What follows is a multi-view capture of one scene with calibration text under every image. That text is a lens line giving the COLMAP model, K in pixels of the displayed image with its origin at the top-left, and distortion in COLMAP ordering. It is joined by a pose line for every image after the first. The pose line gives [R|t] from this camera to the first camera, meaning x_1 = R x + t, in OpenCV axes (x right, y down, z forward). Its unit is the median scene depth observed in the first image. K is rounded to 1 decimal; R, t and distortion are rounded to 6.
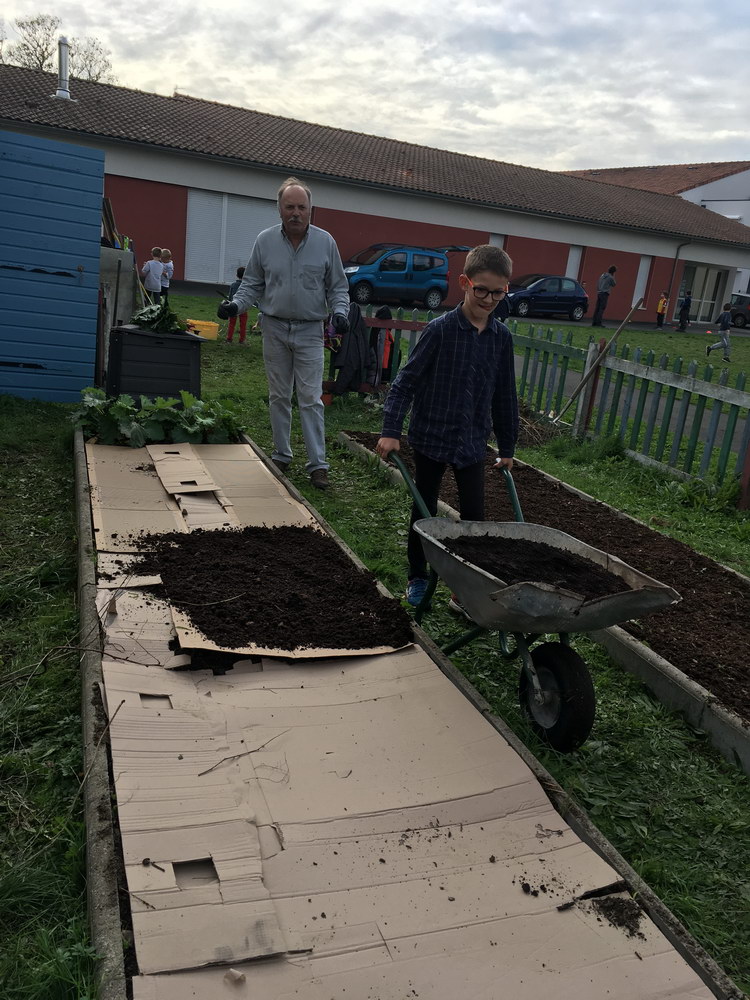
lens RADIAL K [[853.6, 0, 381.6], [0, 853.6, 499.1], [0, 0, 1]] dist [0.080670, -0.113199]
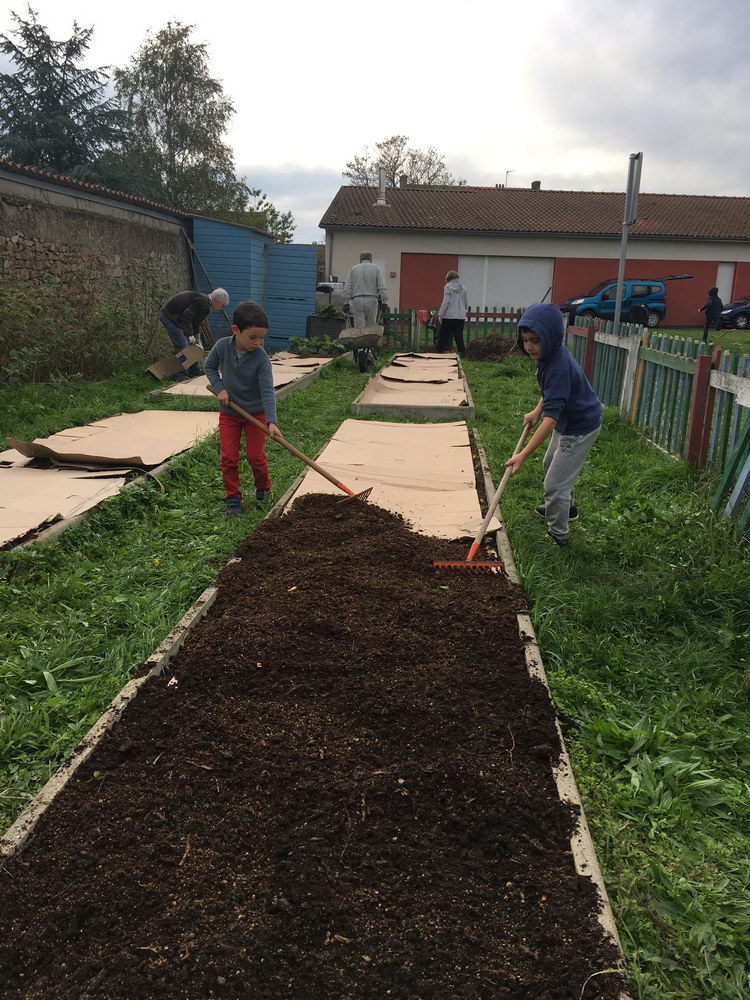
lens RADIAL K [[853.6, 0, 374.3], [0, 853.6, 504.9], [0, 0, 1]] dist [0.080670, -0.113199]
pose [[0.909904, 0.008210, -0.414738, 0.222761], [-0.033639, 0.997972, -0.054045, 0.118055], [0.413453, 0.063126, 0.908335, -0.283888]]
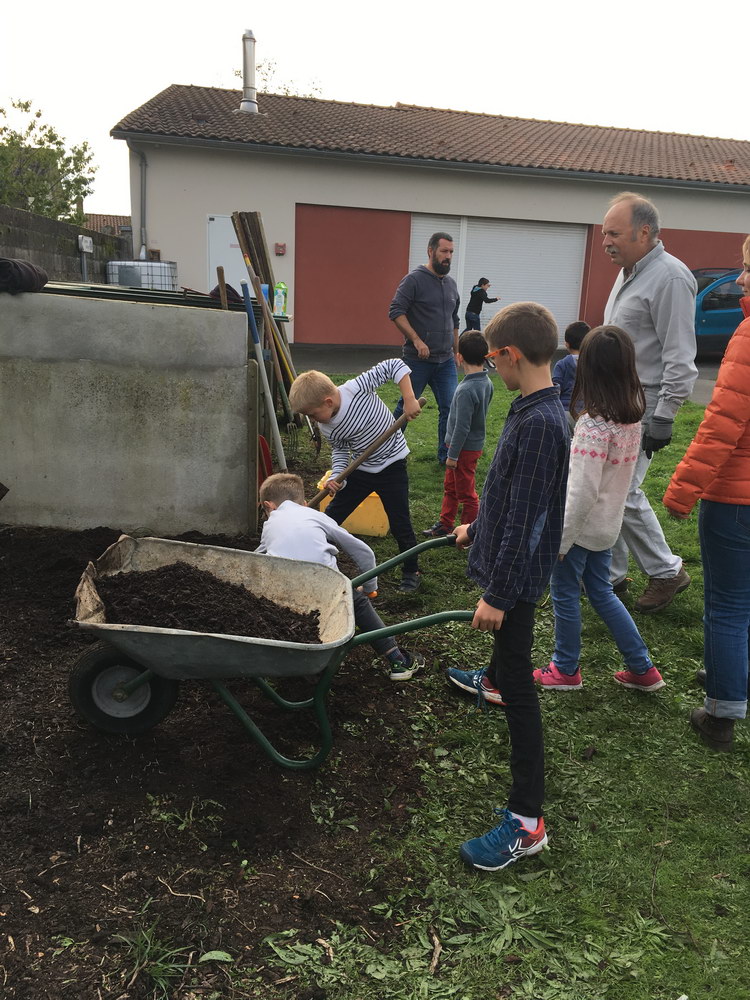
lens RADIAL K [[853.6, 0, 371.2], [0, 853.6, 497.6], [0, 0, 1]] dist [0.080670, -0.113199]
pose [[0.966113, -0.009834, -0.257930, -0.076302], [-0.002219, 0.998921, -0.046399, -0.096588], [0.258108, 0.045399, 0.965049, 0.321354]]
